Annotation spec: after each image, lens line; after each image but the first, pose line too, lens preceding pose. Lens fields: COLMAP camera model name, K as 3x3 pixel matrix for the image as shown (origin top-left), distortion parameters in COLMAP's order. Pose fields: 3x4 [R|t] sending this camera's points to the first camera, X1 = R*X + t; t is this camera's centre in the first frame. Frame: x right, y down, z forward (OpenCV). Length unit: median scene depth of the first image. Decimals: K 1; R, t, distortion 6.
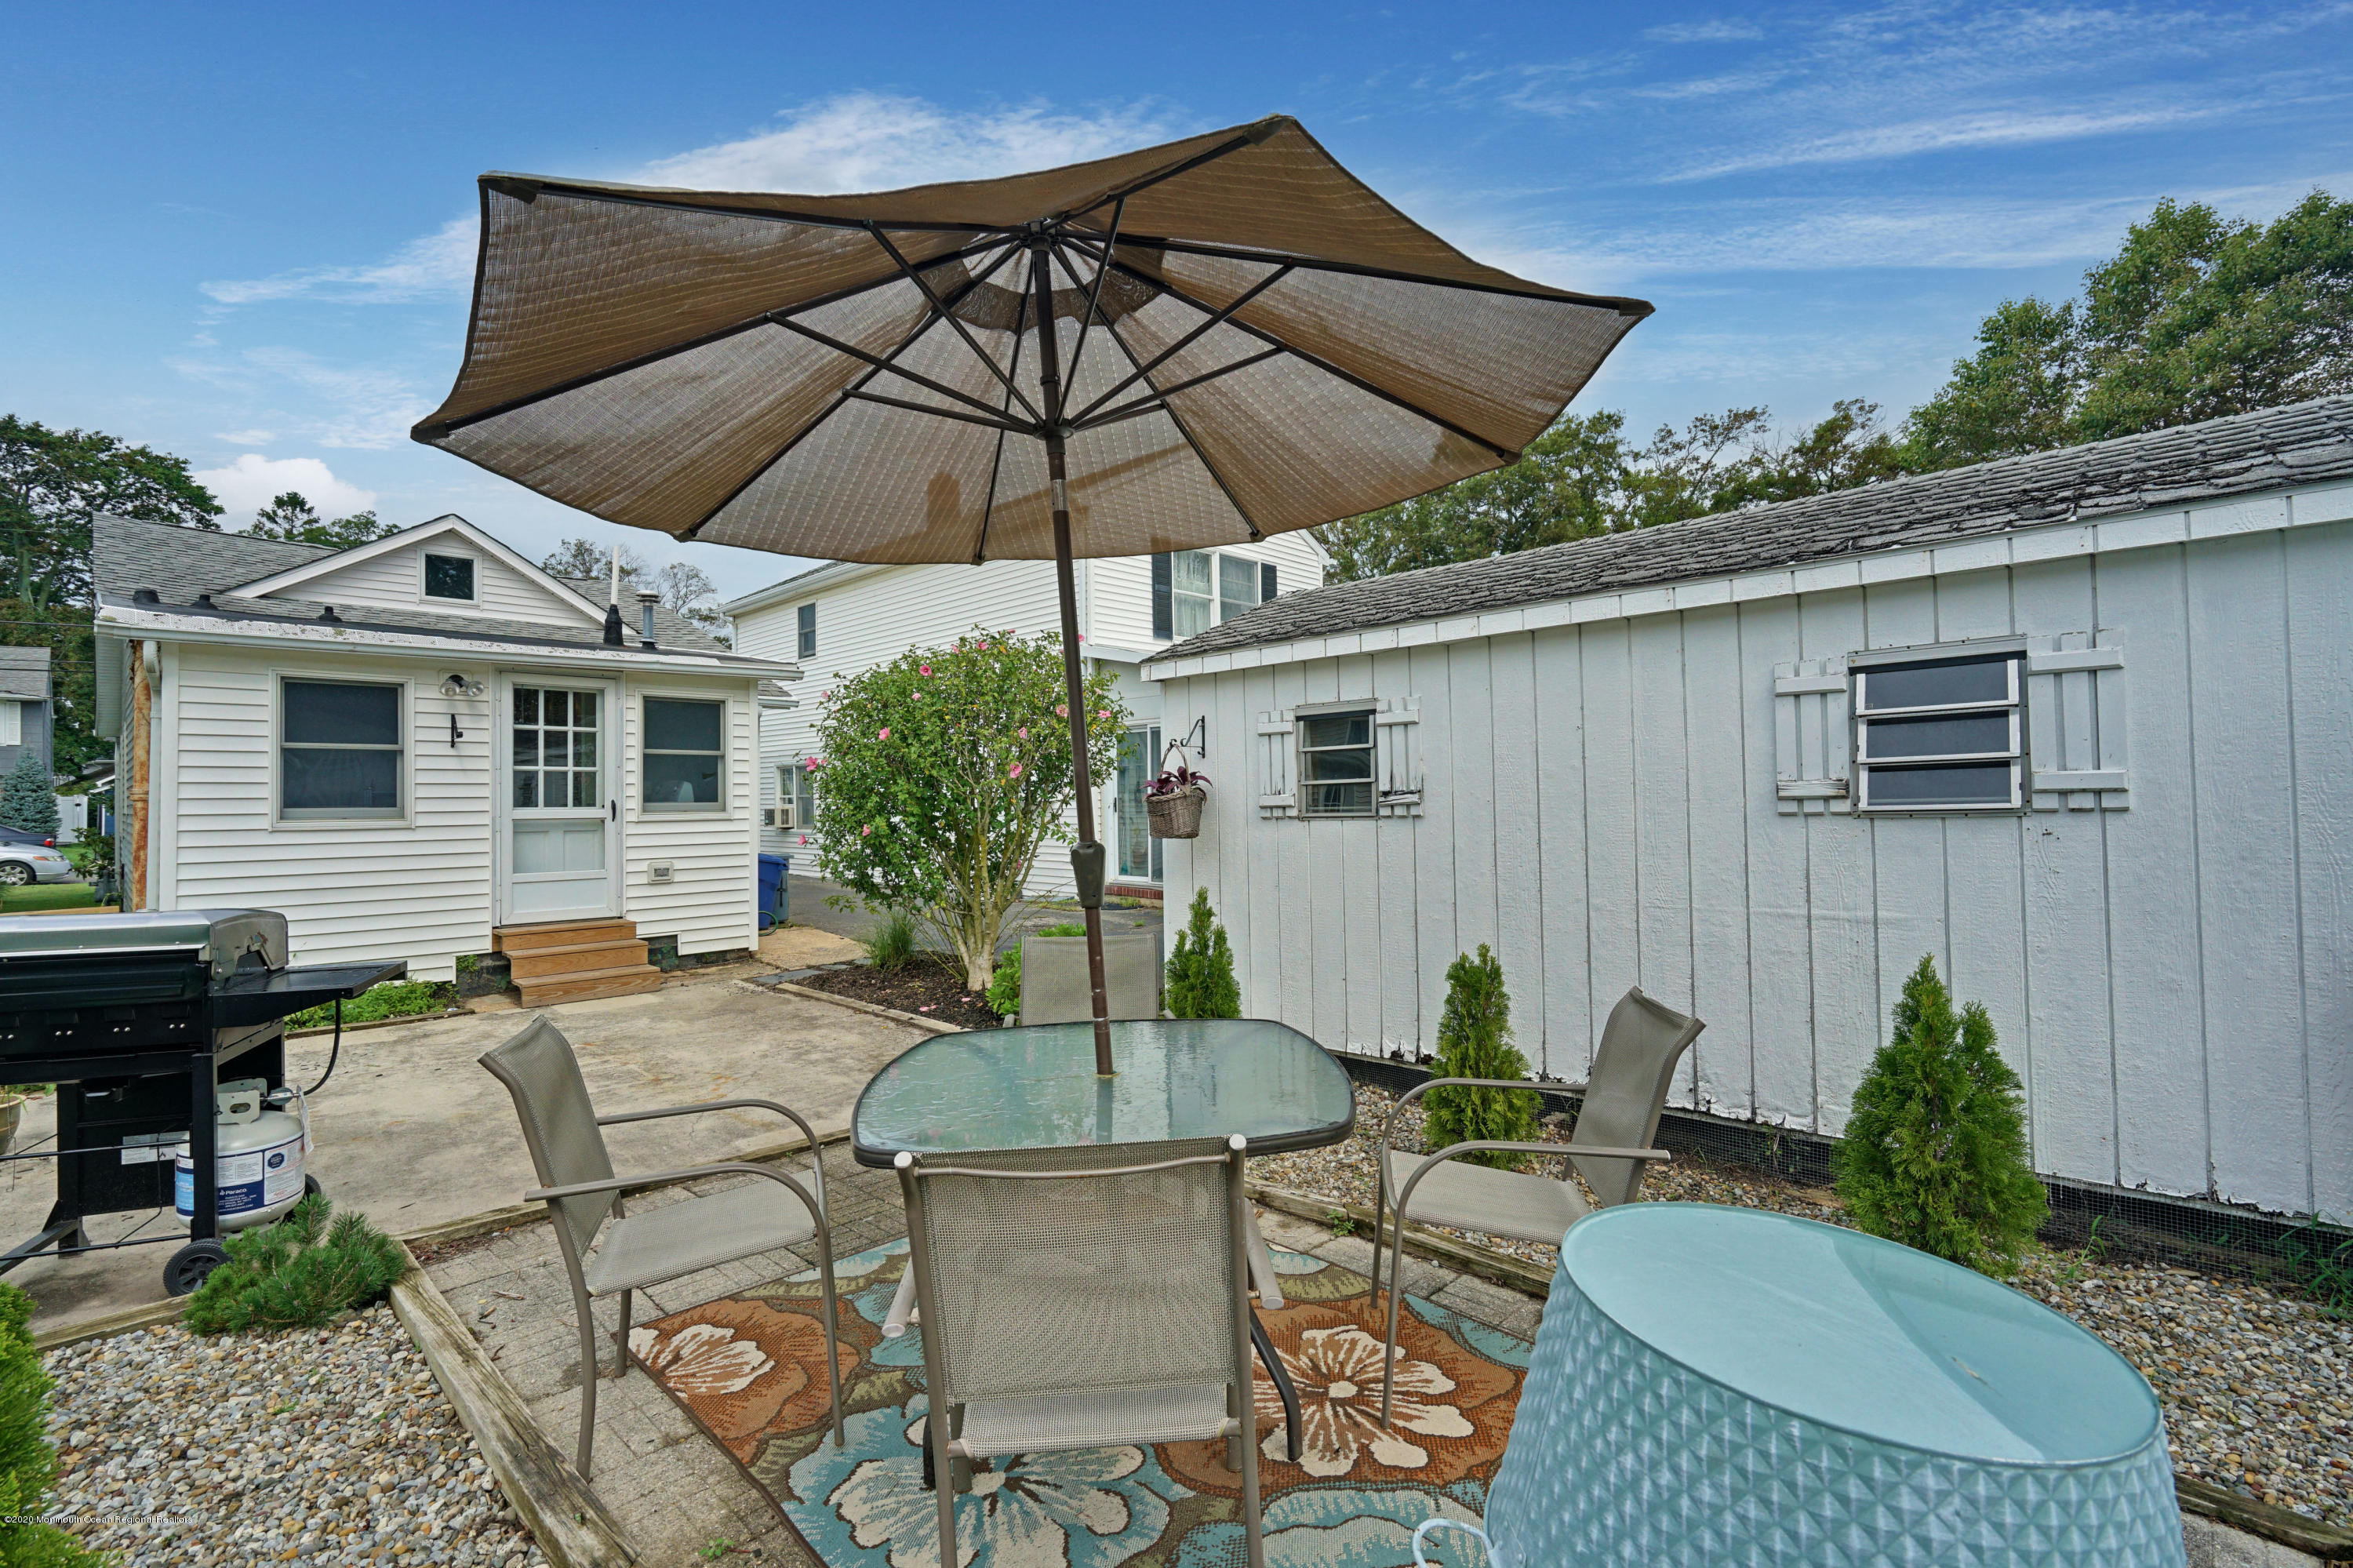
lens RADIAL K [[1058.2, 0, 1176.4], [0, 1058.2, 786.2], [0, 0, 1]] dist [-0.008640, 0.003939]
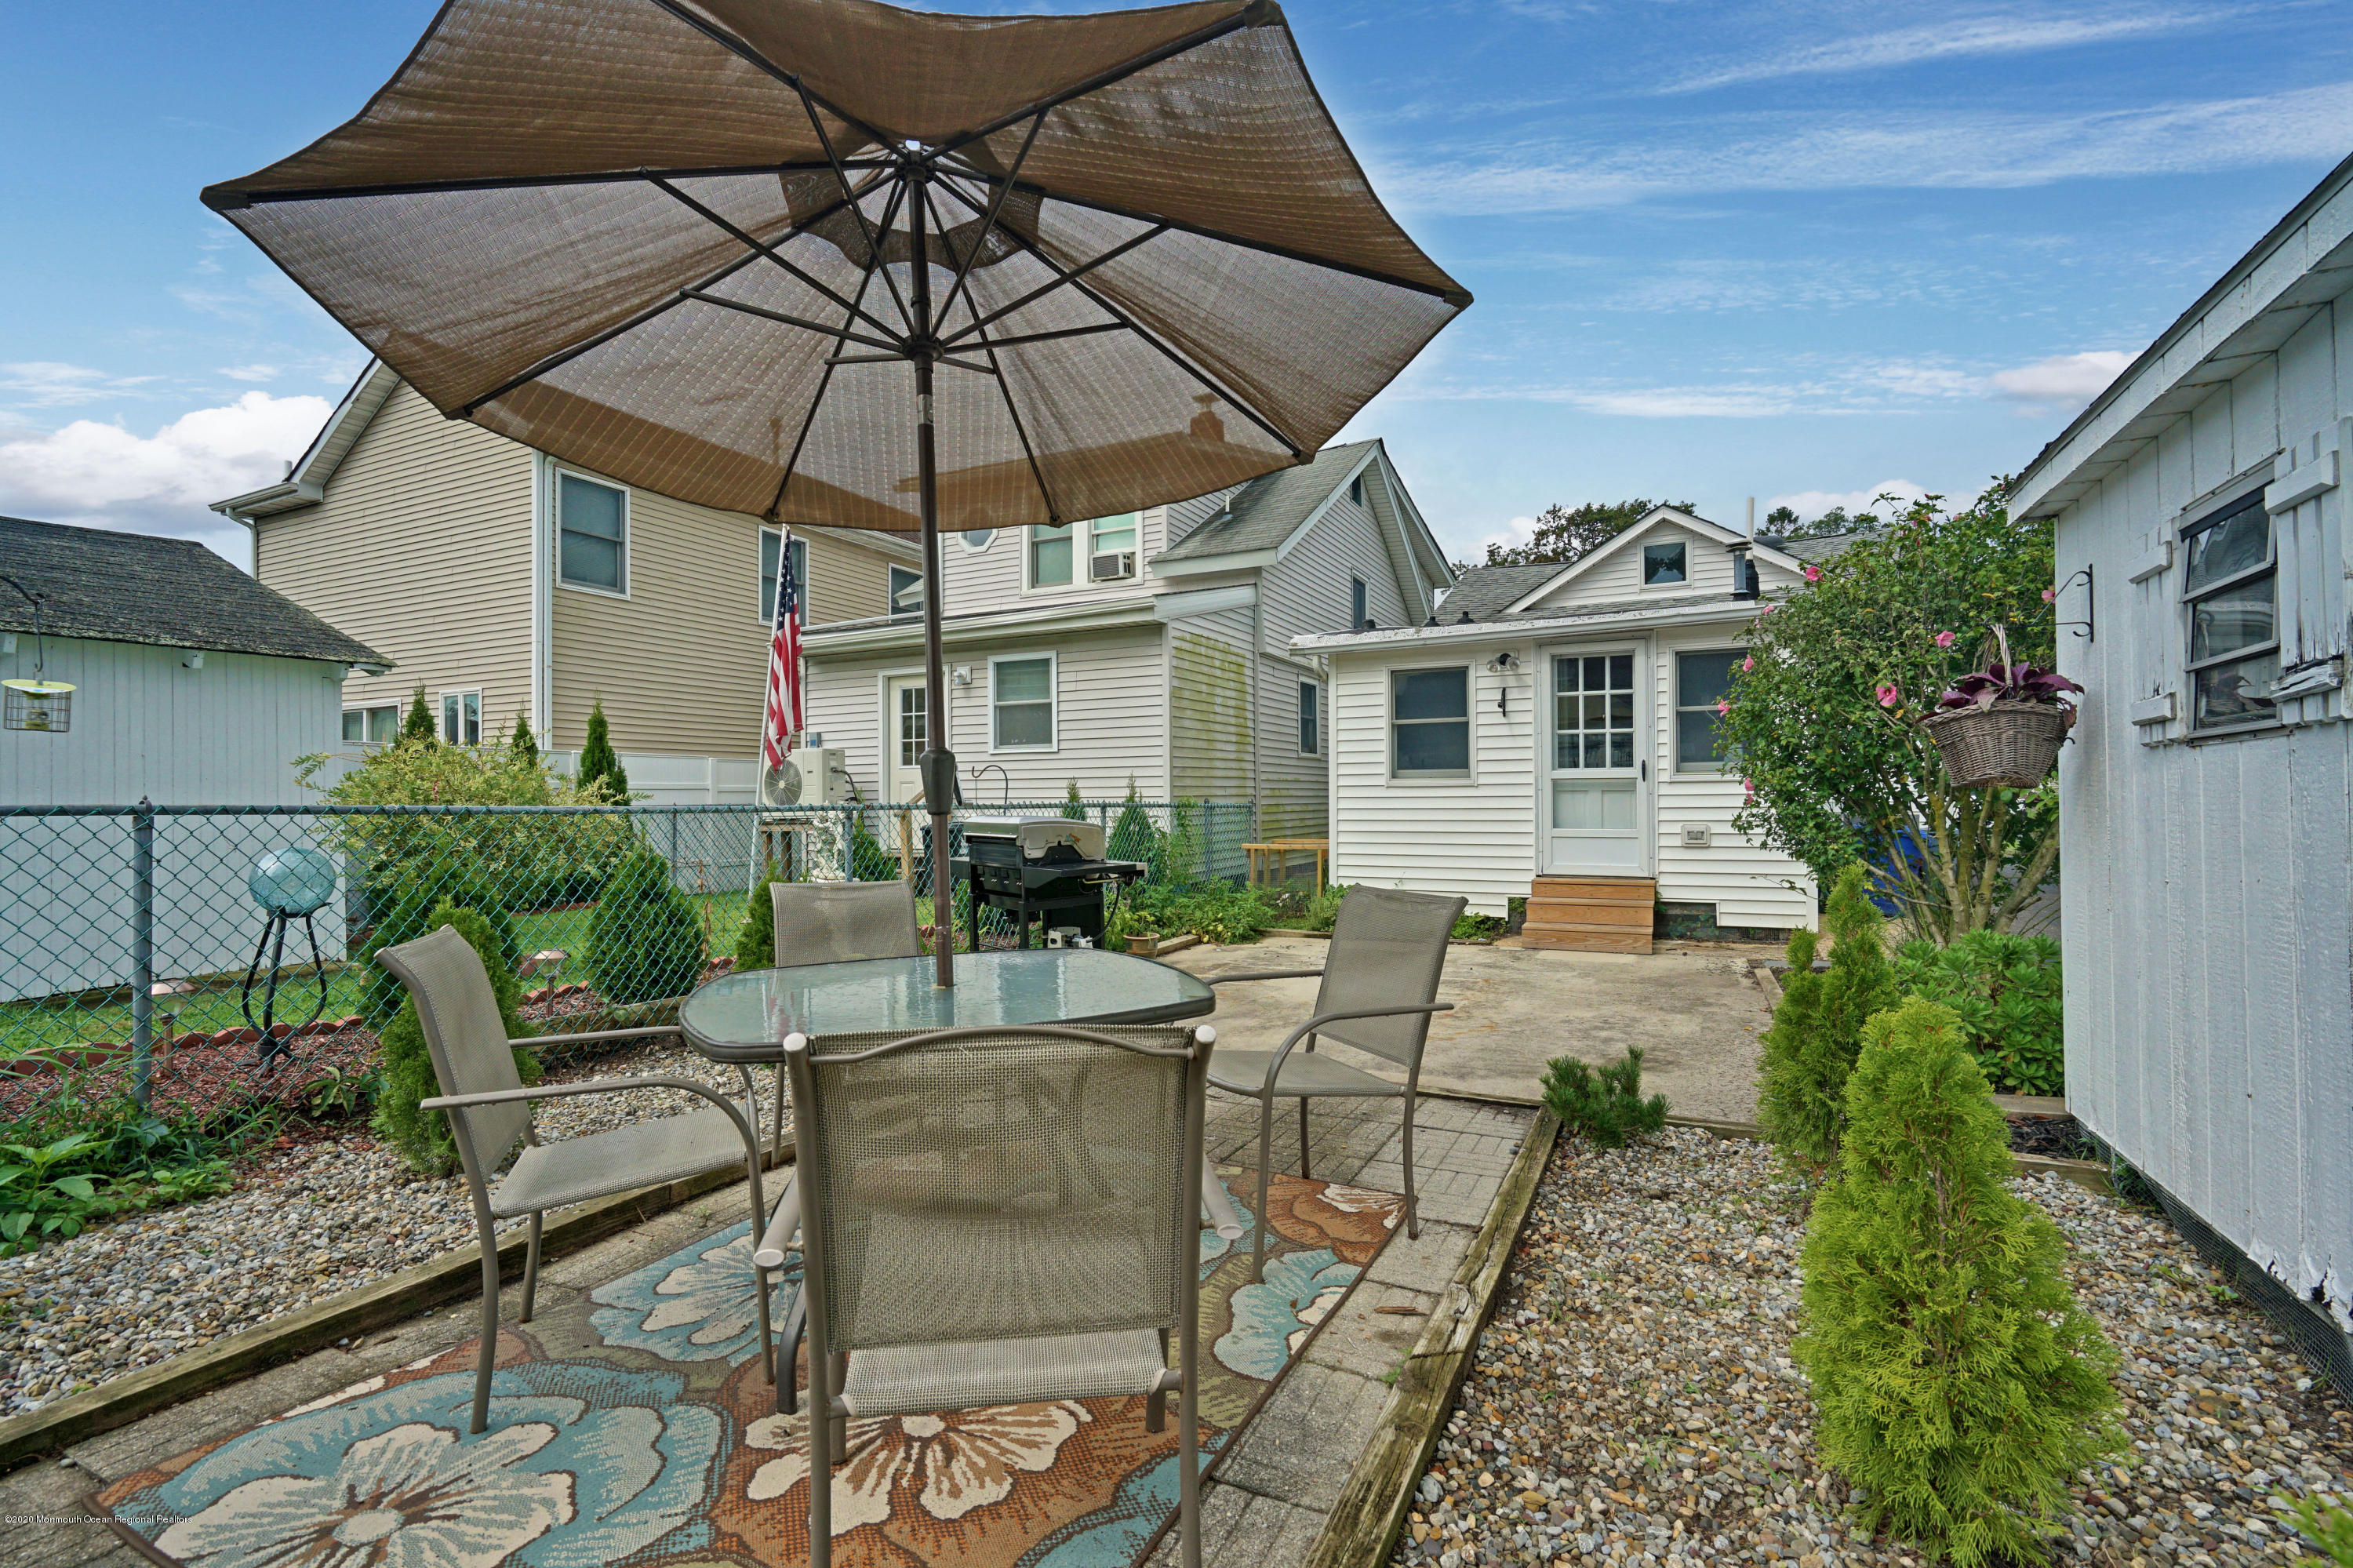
lens RADIAL K [[1058.2, 0, 1176.4], [0, 1058.2, 786.2], [0, 0, 1]] dist [-0.008640, 0.003939]
pose [[0.311590, -0.000682, -0.950216, 0.283389], [0.016641, 0.999850, 0.004739, 0.026169], [0.950071, -0.017289, 0.311555, 0.274893]]
